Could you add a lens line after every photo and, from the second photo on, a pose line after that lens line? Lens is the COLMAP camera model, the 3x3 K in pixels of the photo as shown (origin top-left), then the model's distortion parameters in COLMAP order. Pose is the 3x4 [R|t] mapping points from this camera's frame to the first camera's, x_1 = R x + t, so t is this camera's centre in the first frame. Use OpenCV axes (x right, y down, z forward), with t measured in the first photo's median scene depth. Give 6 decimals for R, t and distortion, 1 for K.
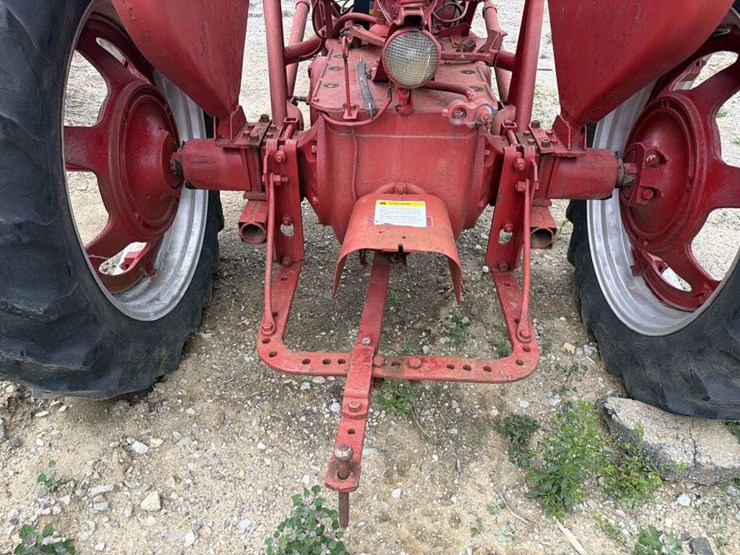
lens RADIAL K [[521.1, 0, 374.7], [0, 521.1, 278.6], [0, 0, 1]] dist [0.078777, -0.102995]
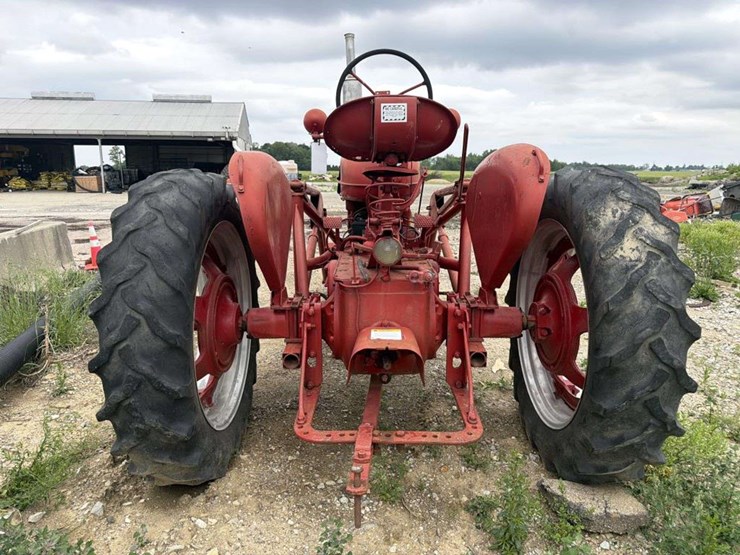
lens RADIAL K [[523.0, 0, 370.3], [0, 523.0, 275.8], [0, 0, 1]] dist [0.055510, -0.081625]
pose [[0.999450, -0.025900, 0.020716, -0.025387], [0.032101, 0.912466, -0.407890, 0.308053], [-0.008338, 0.408331, 0.912796, -0.492384]]
